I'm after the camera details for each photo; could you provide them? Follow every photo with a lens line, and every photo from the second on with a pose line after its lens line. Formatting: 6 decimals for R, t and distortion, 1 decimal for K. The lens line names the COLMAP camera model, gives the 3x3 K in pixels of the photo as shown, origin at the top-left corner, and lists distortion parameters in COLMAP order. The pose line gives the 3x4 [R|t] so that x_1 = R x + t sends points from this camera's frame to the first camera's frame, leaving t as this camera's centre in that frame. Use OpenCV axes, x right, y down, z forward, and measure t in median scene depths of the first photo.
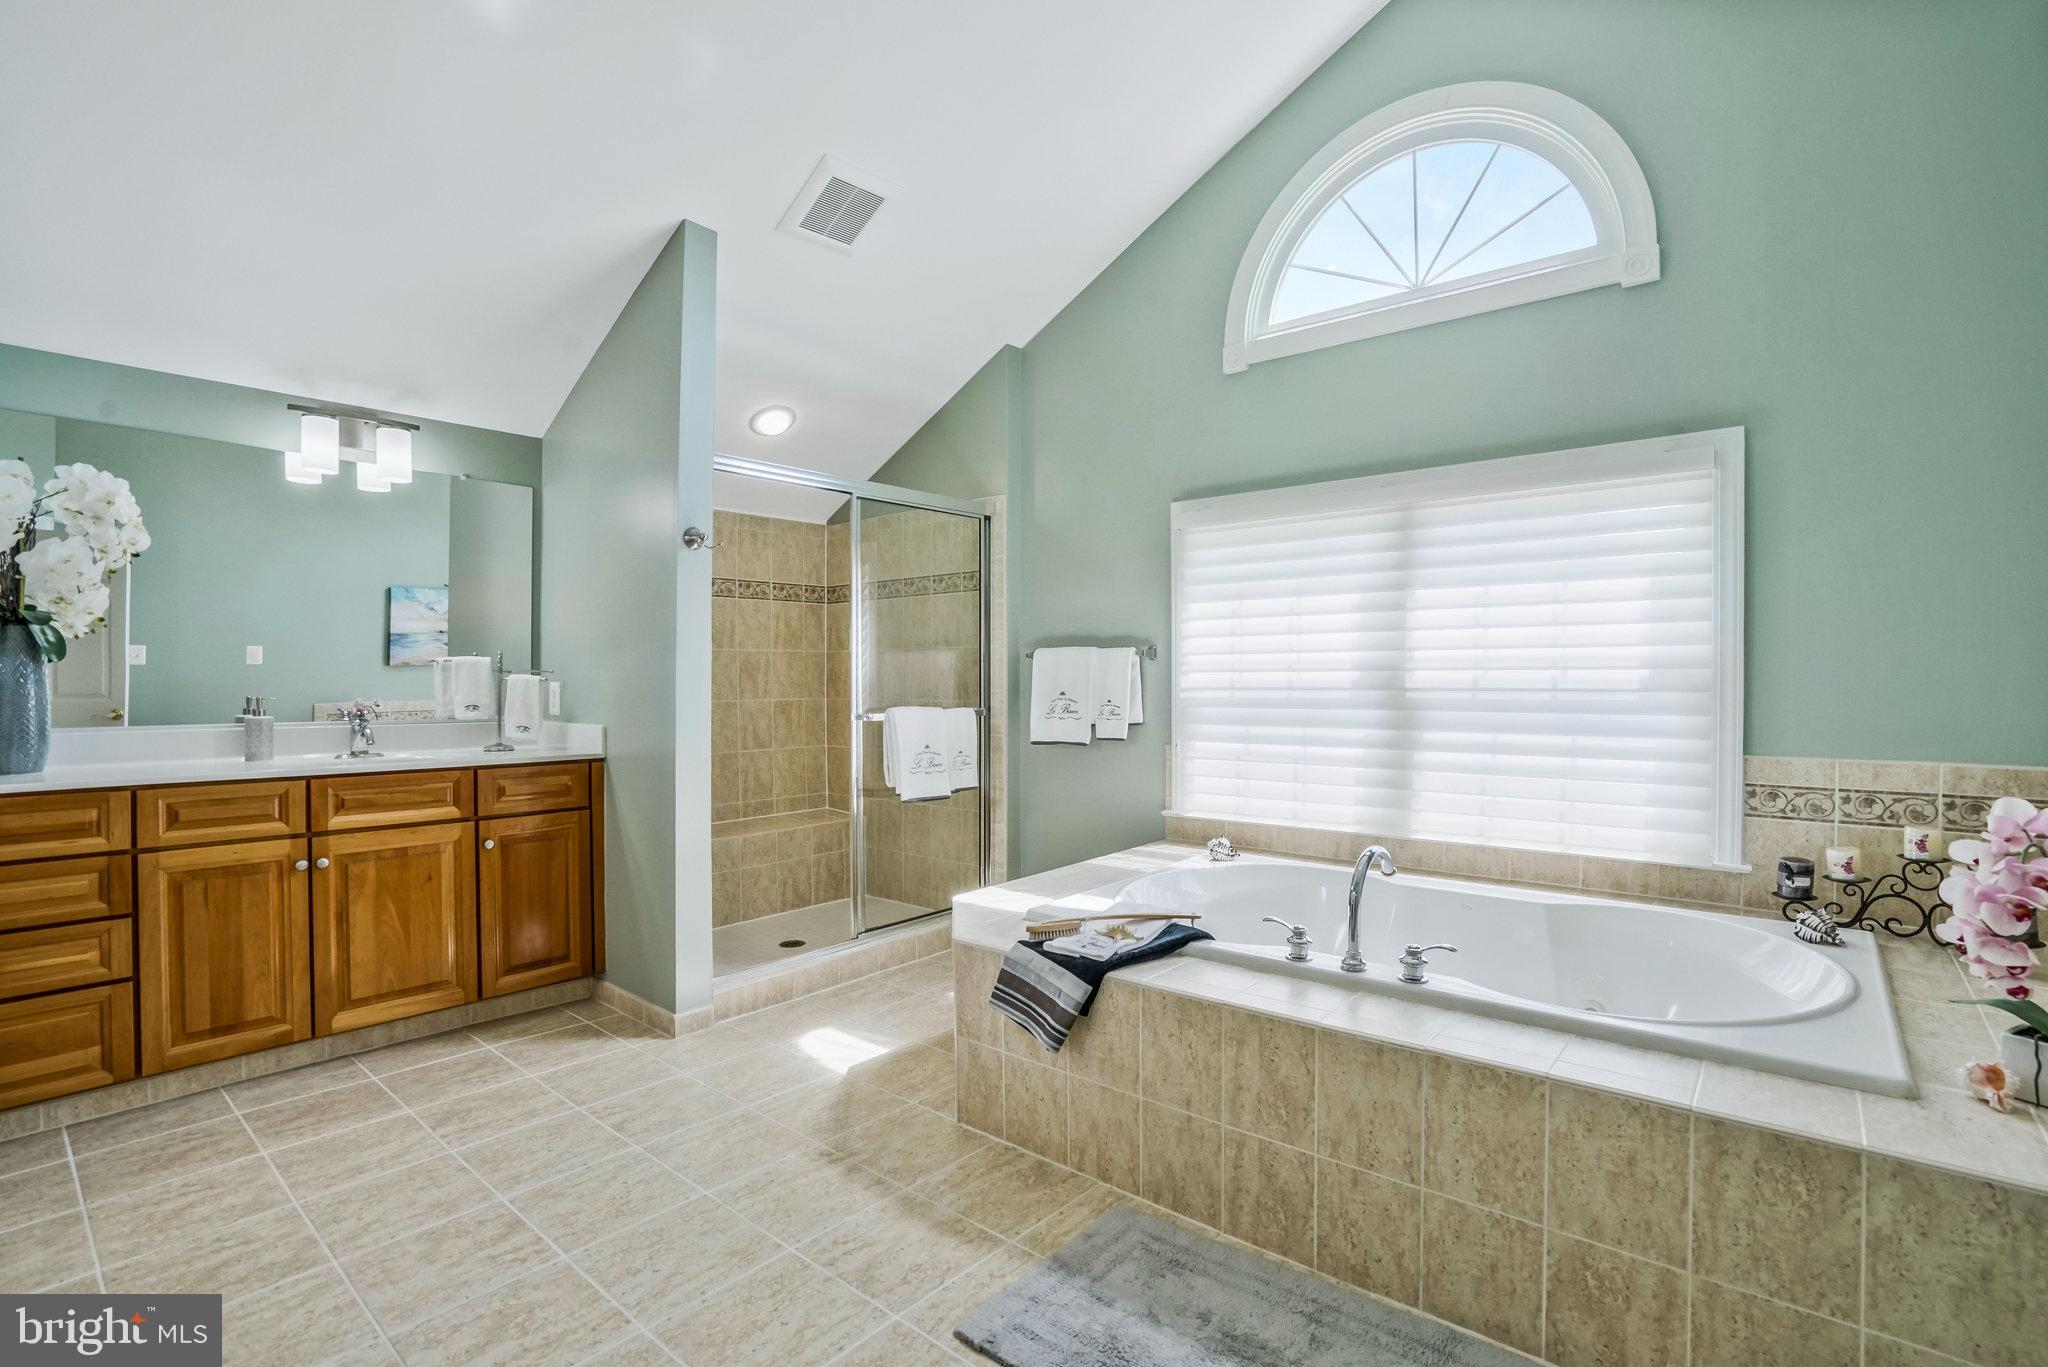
lens RADIAL K [[981.2, 0, 1033.1], [0, 981.2, 734.7], [0, 0, 1]] dist [-0.001973, 0.000401]
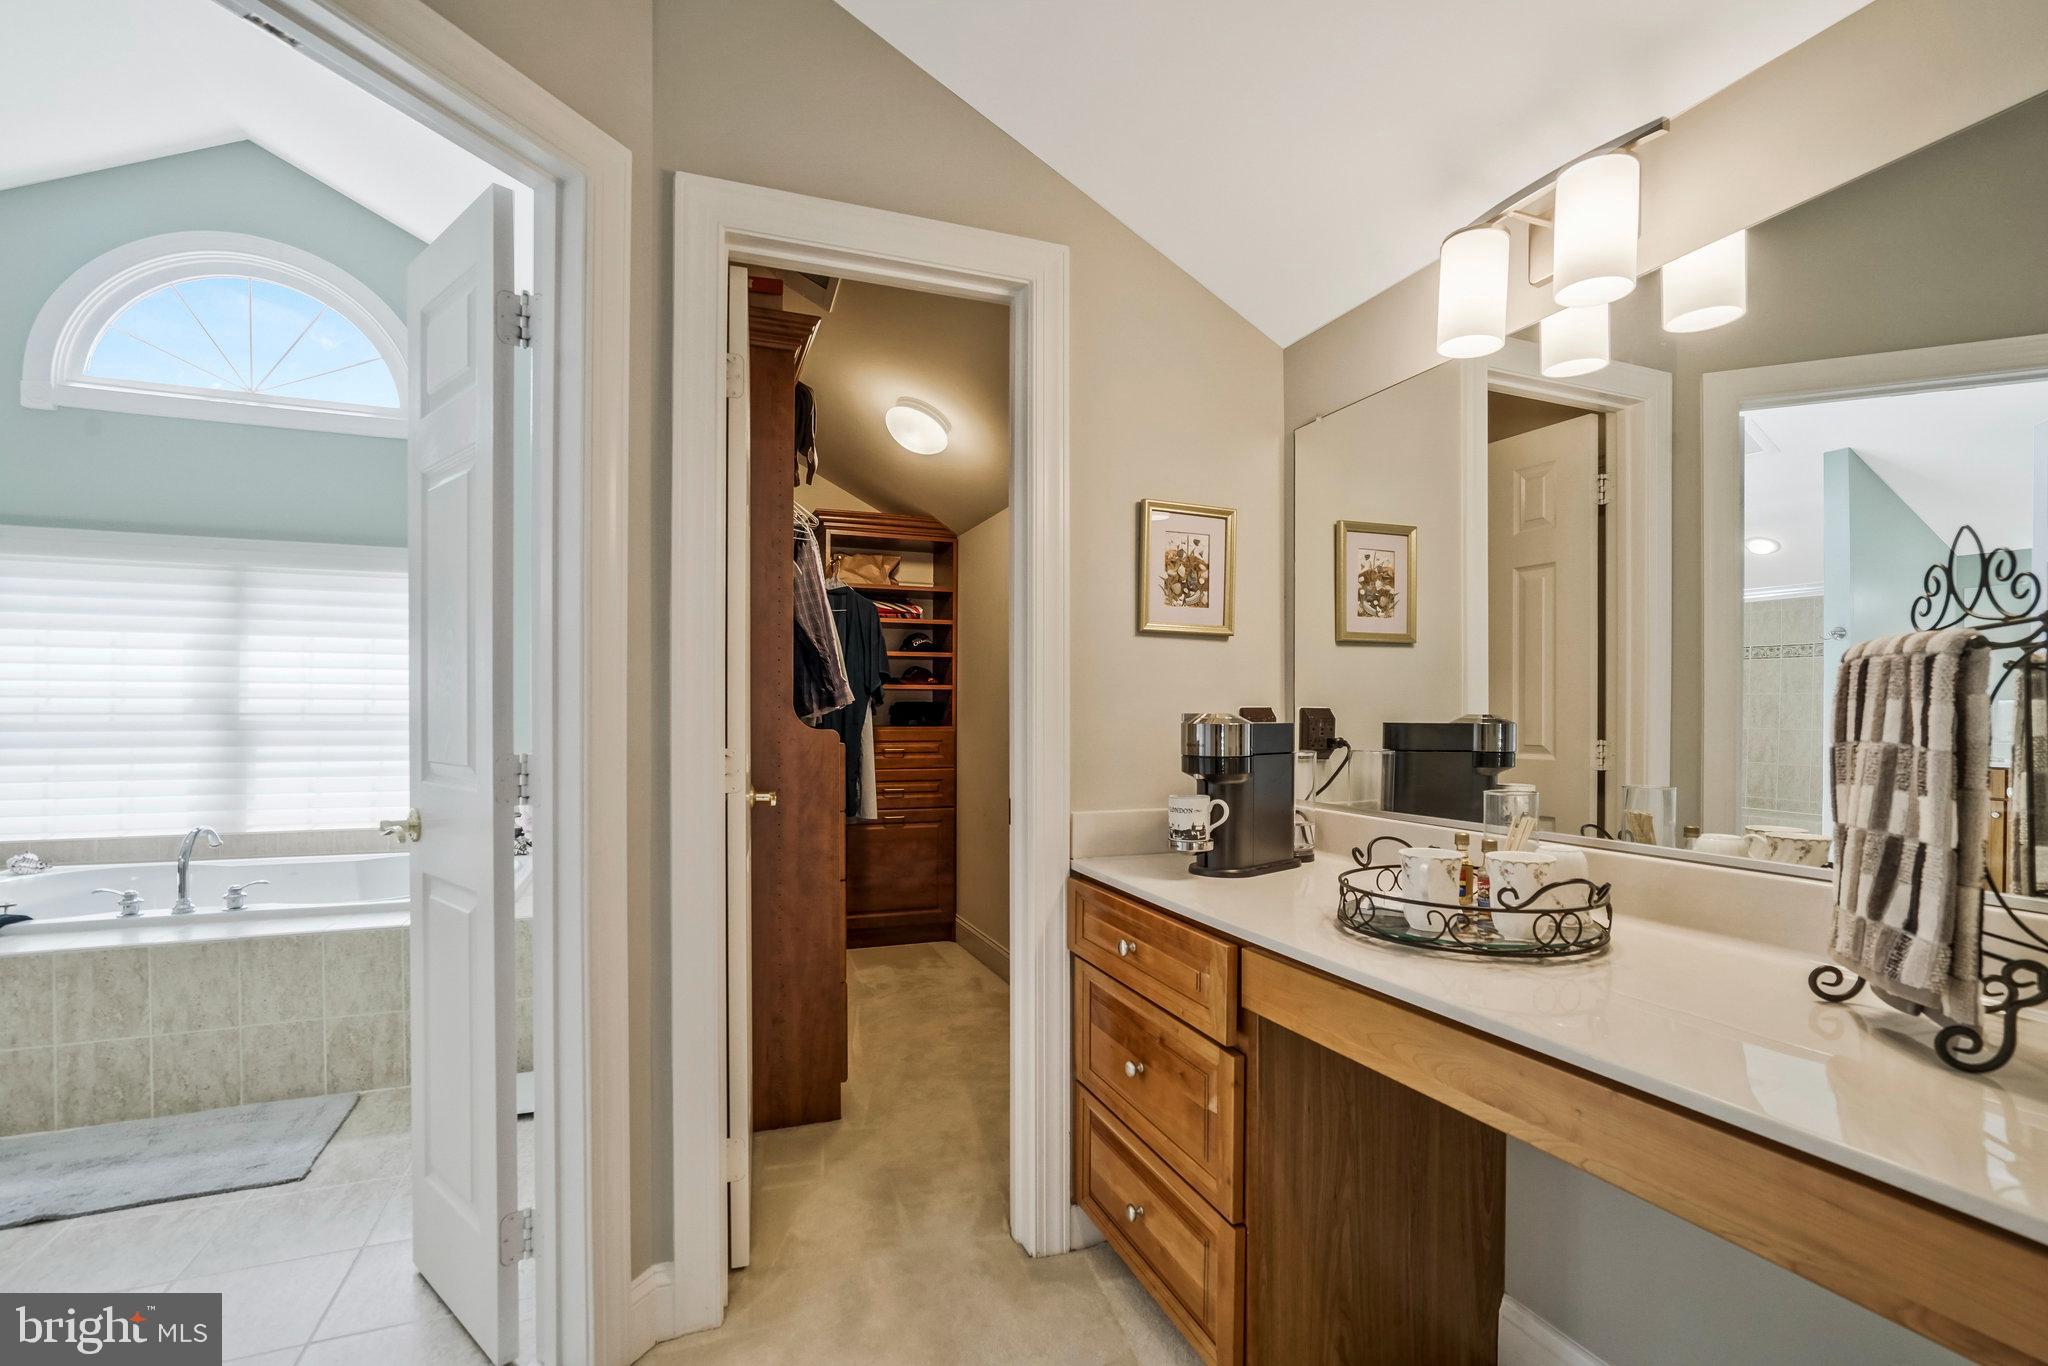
lens RADIAL K [[891.5, 0, 1029.1], [0, 891.5, 709.4], [0, 0, 1]] dist [-0.047073, 0.013764]
pose [[0.473255, 0.005225, 0.880910, -0.136974], [0.044887, 0.998540, -0.030038, 0.031304], [-0.879781, 0.053757, 0.472330, -0.481817]]
